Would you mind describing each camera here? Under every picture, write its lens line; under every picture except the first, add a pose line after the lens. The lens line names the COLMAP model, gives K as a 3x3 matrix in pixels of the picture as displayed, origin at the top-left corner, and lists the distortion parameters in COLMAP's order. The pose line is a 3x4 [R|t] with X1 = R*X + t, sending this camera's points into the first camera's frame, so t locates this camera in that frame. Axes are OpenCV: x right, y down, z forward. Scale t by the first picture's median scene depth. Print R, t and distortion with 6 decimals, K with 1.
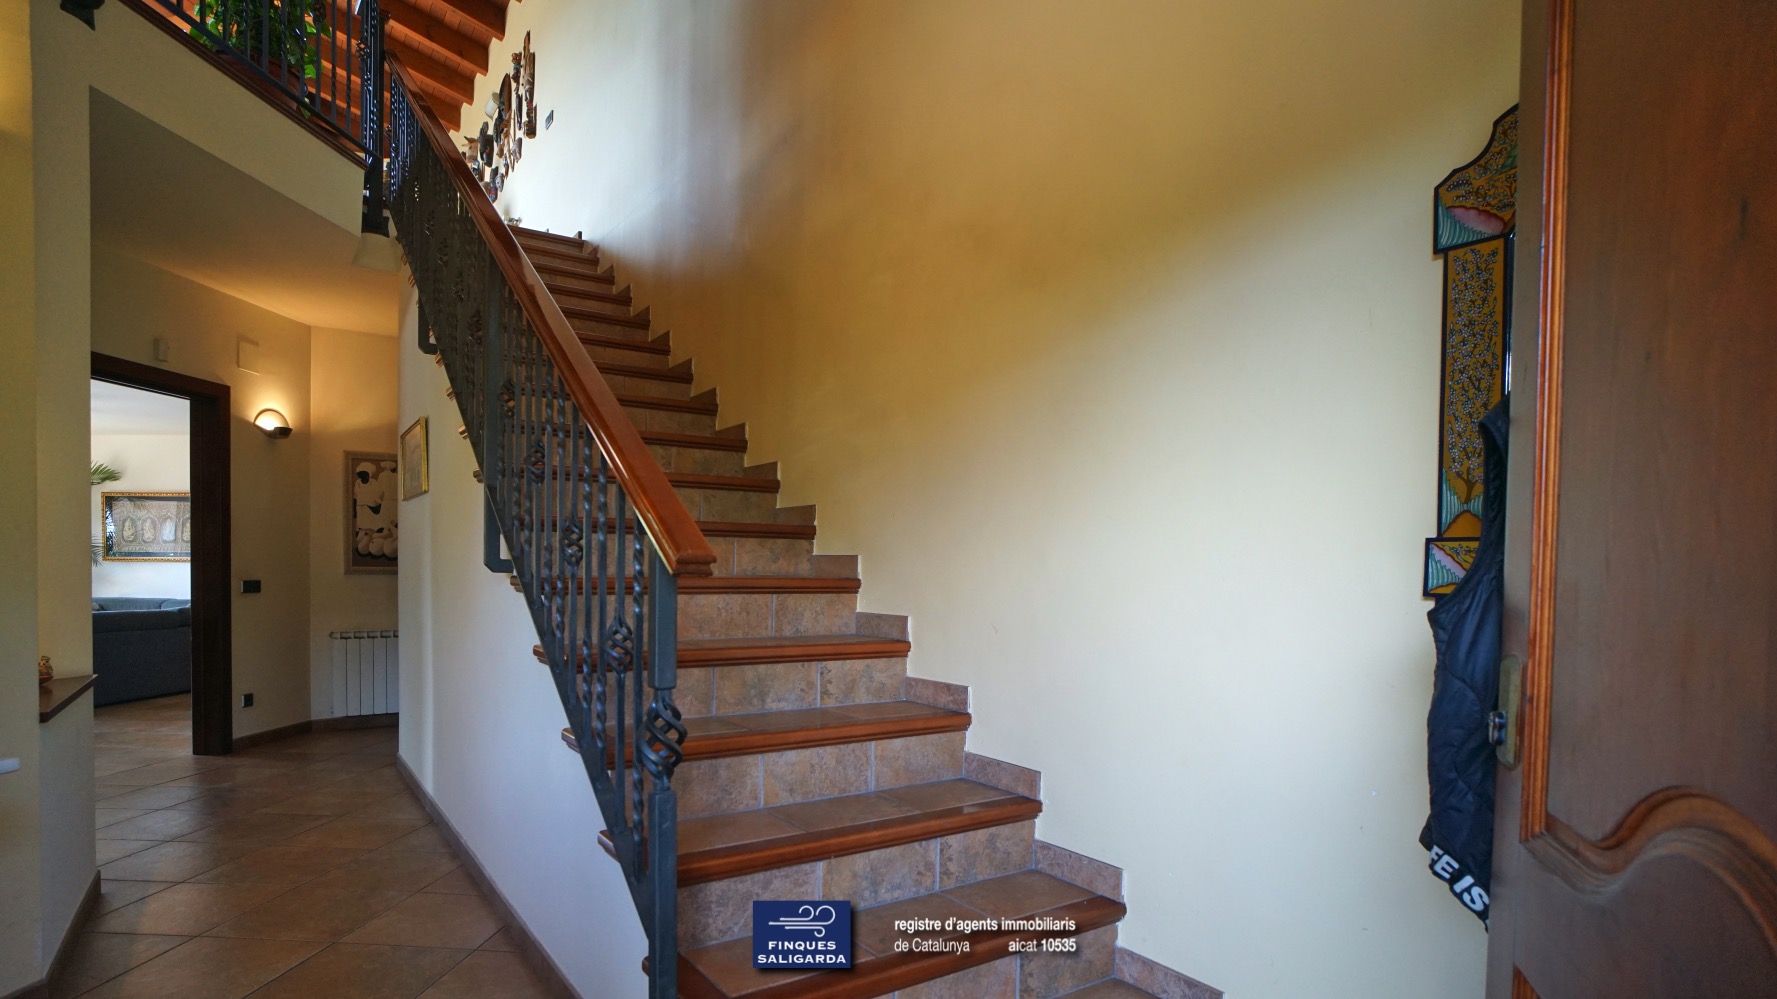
lens RADIAL K [[920.6, 0, 908.7], [0, 920.6, 579.9], [0, 0, 1]] dist [-0.046878, 0.018088]
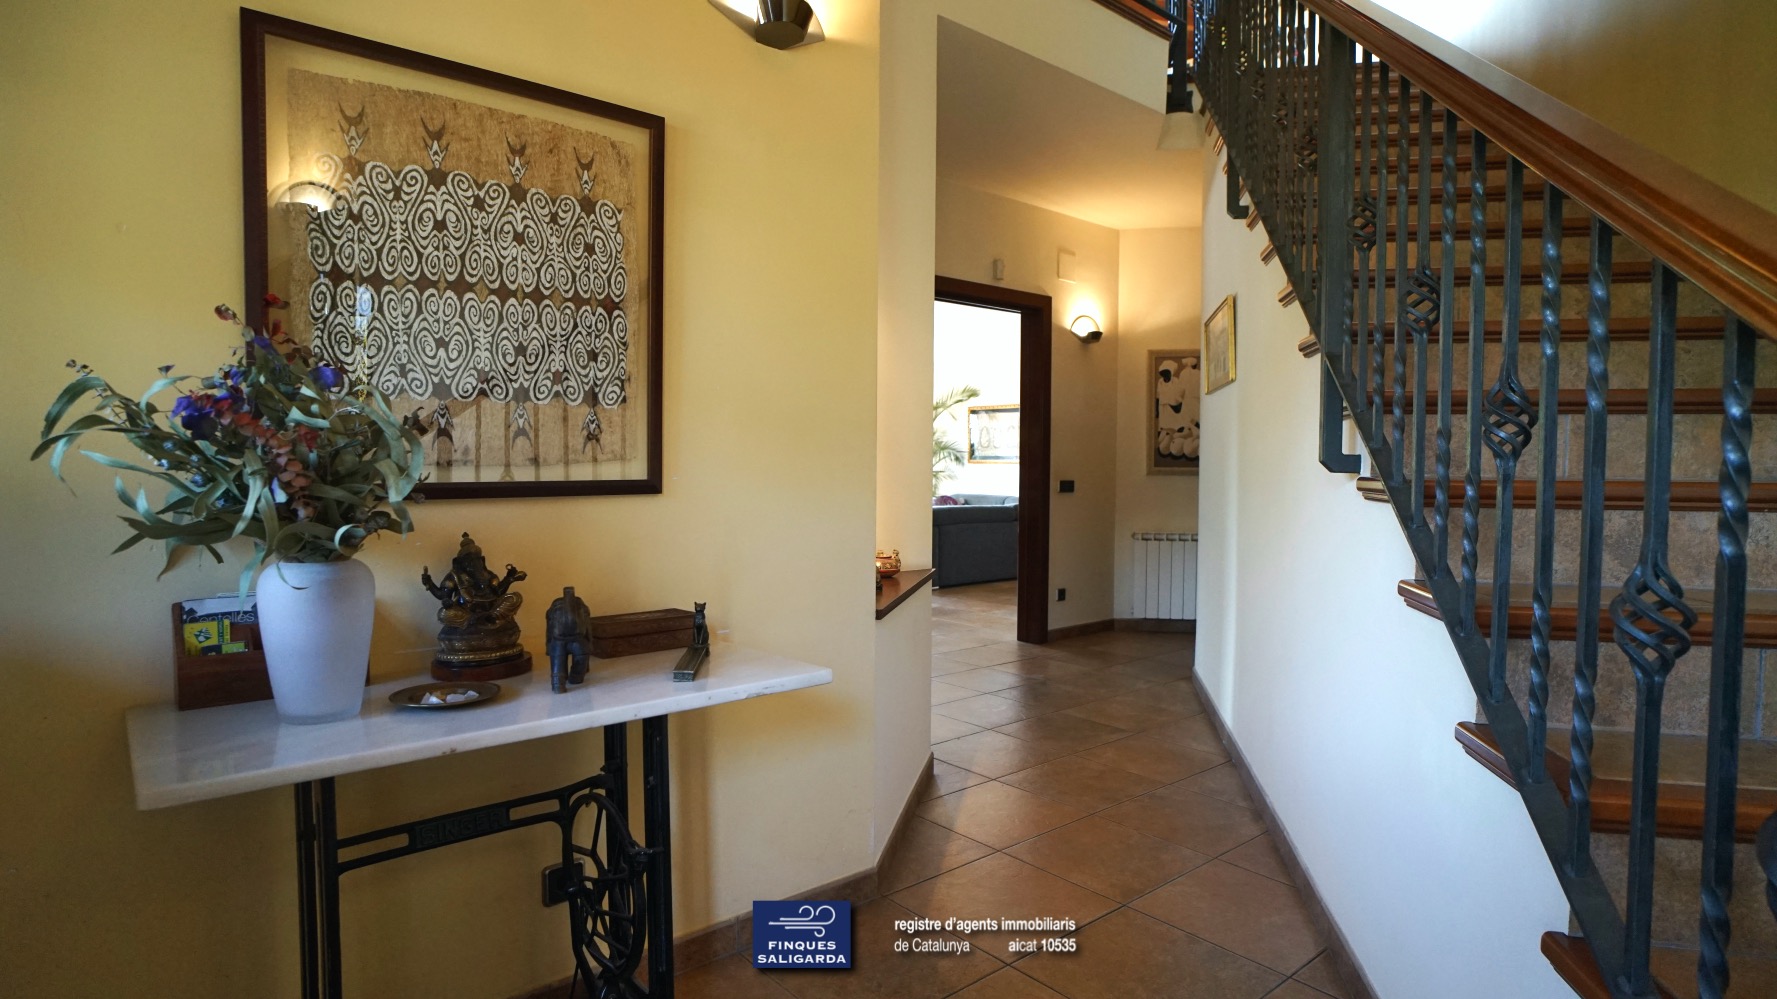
lens RADIAL K [[920.6, 0, 883.4], [0, 920.6, 502.7], [0, 0, 1]] dist [-0.046878, 0.018088]
pose [[0.671431, 0.028013, -0.740538, -0.090856], [-0.012540, 0.999572, 0.026442, 0.000907], [0.740961, -0.008468, 0.671495, 0.142154]]
